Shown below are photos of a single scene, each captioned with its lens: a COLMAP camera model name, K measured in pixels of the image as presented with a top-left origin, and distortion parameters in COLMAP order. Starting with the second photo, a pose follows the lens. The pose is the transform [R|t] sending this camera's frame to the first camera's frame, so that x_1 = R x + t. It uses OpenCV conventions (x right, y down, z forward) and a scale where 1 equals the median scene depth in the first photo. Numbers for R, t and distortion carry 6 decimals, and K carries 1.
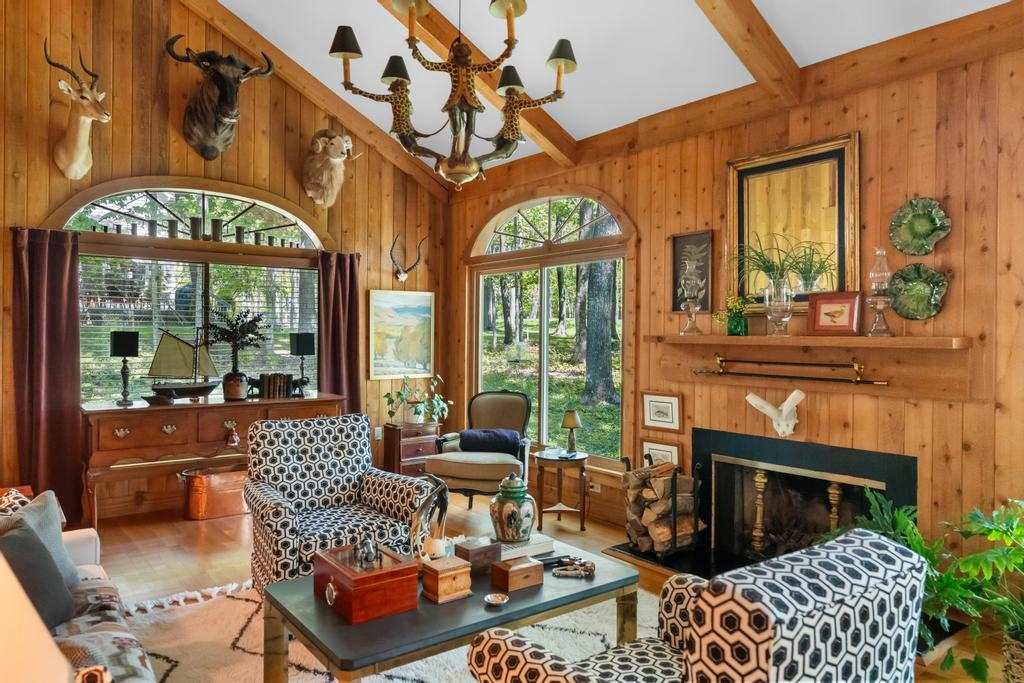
lens RADIAL K [[690.3, 0, 515.2], [0, 690.3, 344.4], [0, 0, 1]] dist [0.008735, -0.006045]
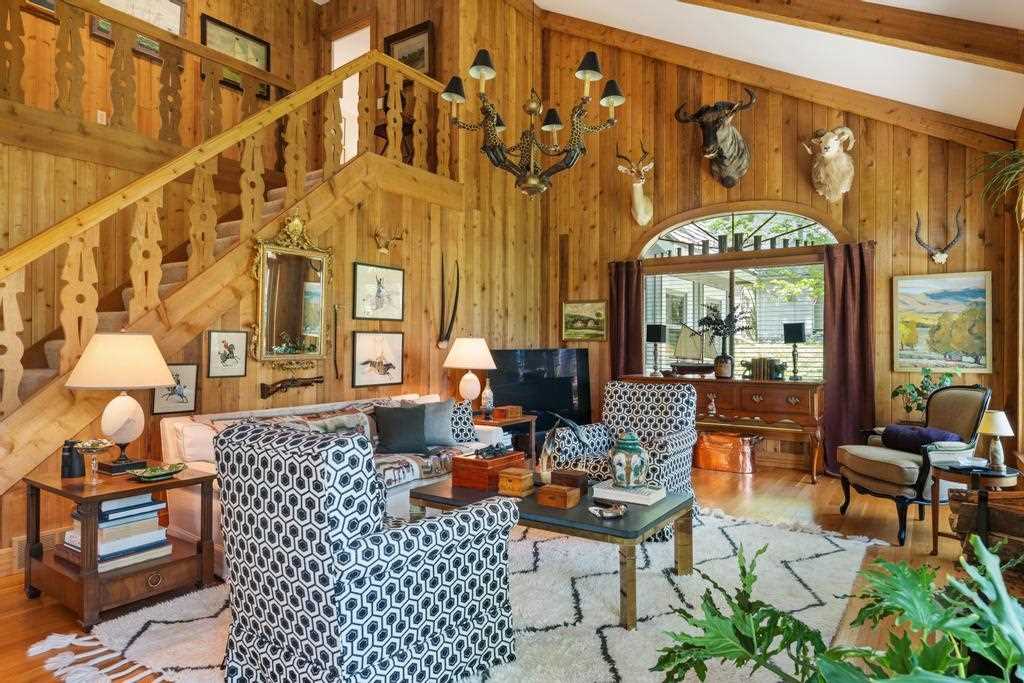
lens RADIAL K [[617.2, 0, 503.8], [0, 617.2, 326.5], [0, 0, 1]] dist [-0.004327, -0.001447]
pose [[0.303033, -0.024059, -0.952676, 0.596945], [-0.018945, 0.999332, -0.031264, 0.036296], [0.952792, 0.027522, 0.302374, 0.330181]]
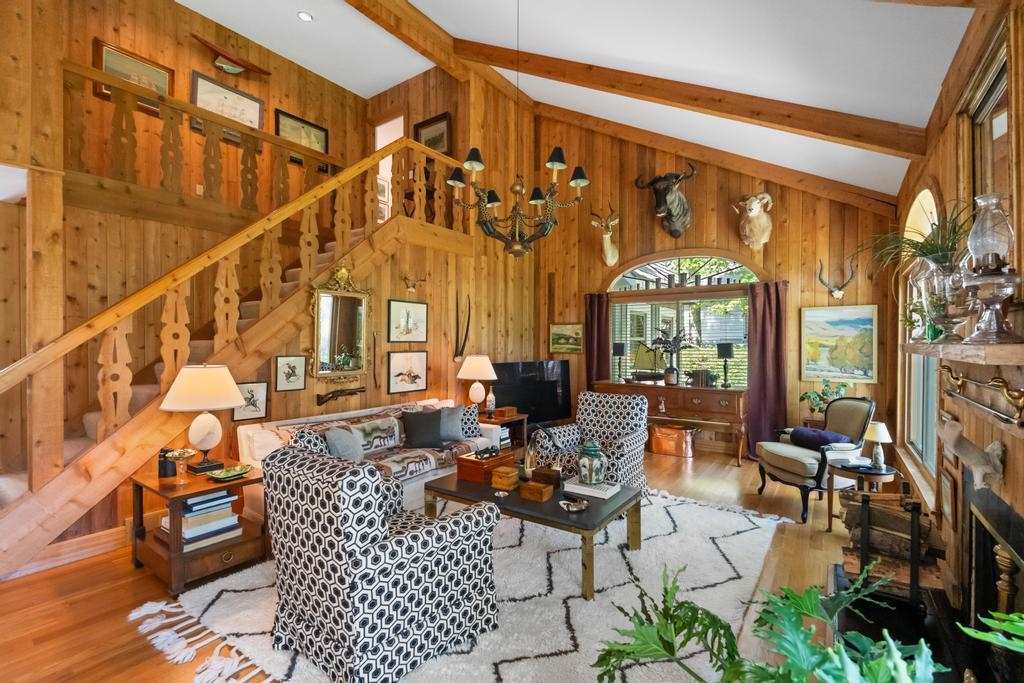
lens RADIAL K [[459.4, 0, 505.8], [0, 459.4, 337.0], [0, 0, 1]] dist [-0.008680, 0.000213]
pose [[0.287493, -0.010308, -0.957727, 0.582977], [-0.017032, 0.999729, -0.015872, -0.006518], [0.957631, 0.020875, 0.287240, 0.360751]]
